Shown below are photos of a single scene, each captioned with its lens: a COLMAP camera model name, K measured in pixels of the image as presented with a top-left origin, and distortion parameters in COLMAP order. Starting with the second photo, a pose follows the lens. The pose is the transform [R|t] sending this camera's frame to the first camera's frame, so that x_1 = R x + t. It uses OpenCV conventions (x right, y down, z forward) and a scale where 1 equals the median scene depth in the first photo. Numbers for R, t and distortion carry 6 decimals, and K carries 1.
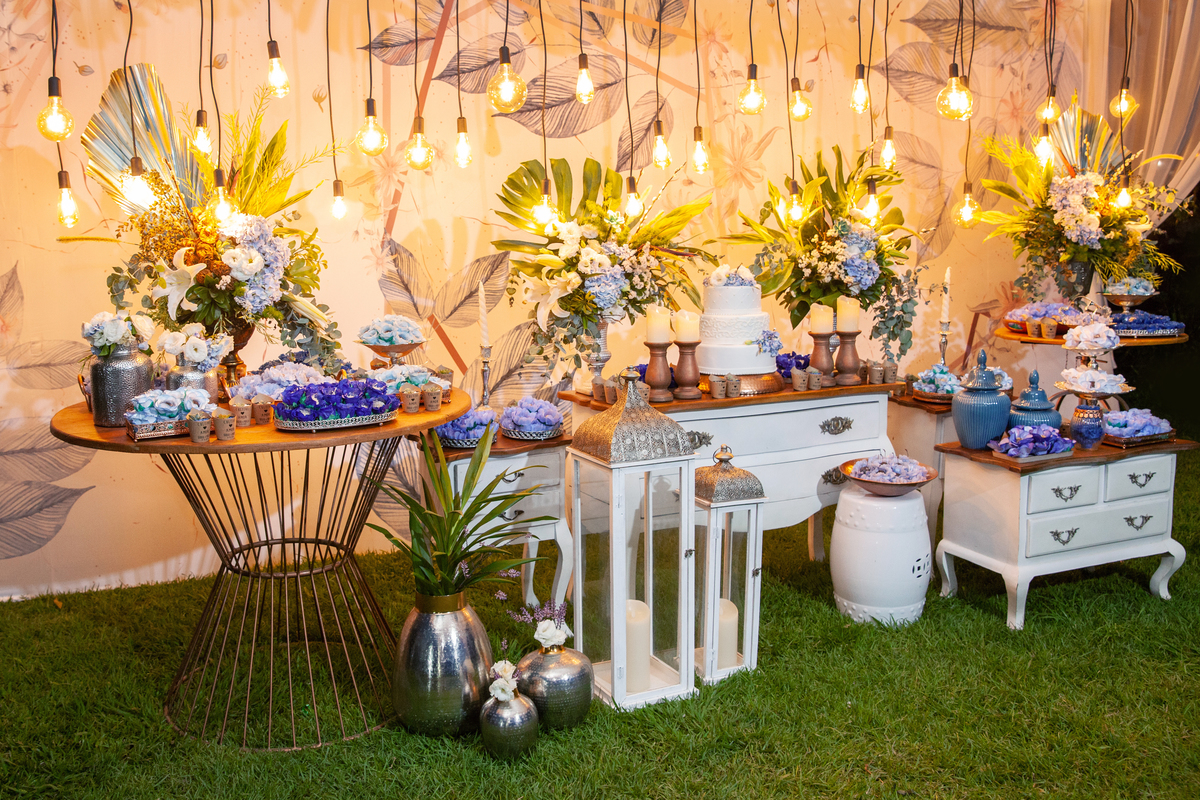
lens RADIAL K [[1218.3, 0, 592.2], [0, 1218.3, 403.9], [0, 0, 1]] dist [-0.052885, 0.000000]
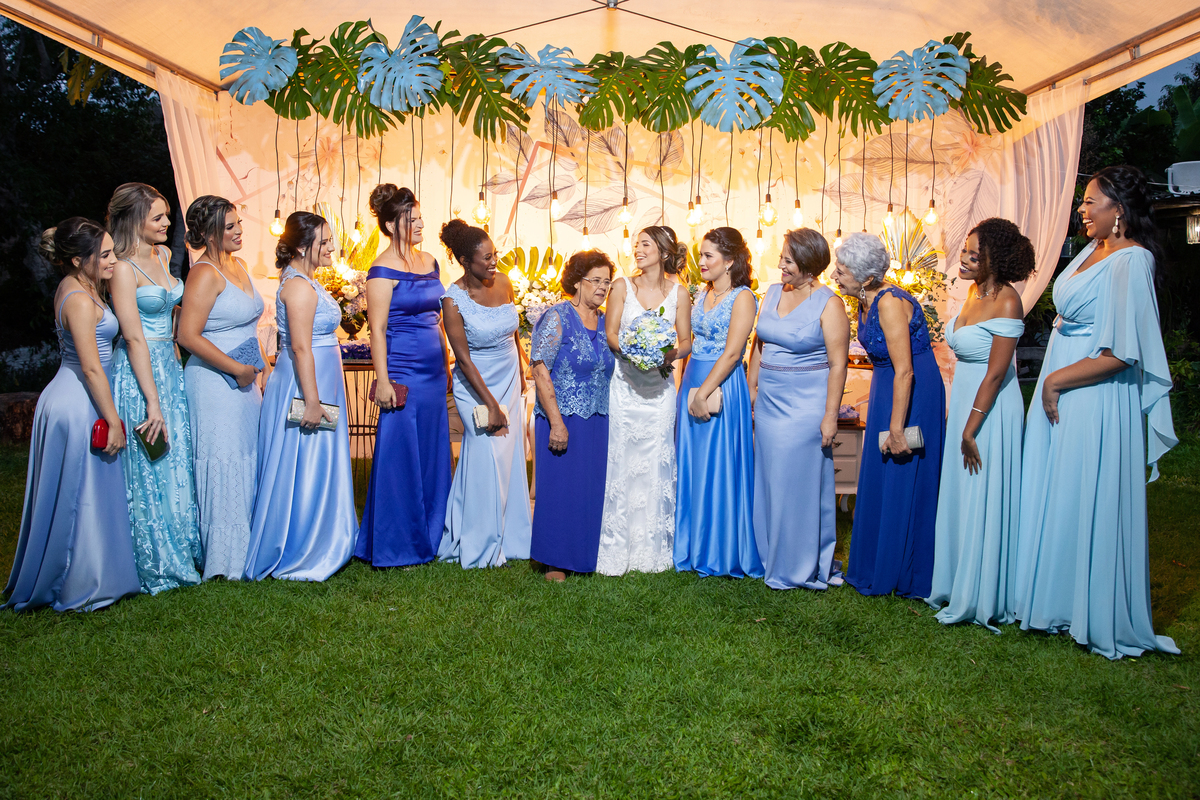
lens RADIAL K [[1066.7, 0, 576.0], [0, 1066.7, 393.7], [0, 0, 1]] dist [-0.130721, 0.122465]
pose [[0.899344, 0.075641, -0.430648, 0.711441], [-0.098832, 0.994599, -0.031699, 0.067239], [0.425925, 0.071071, 0.901963, -0.418318]]
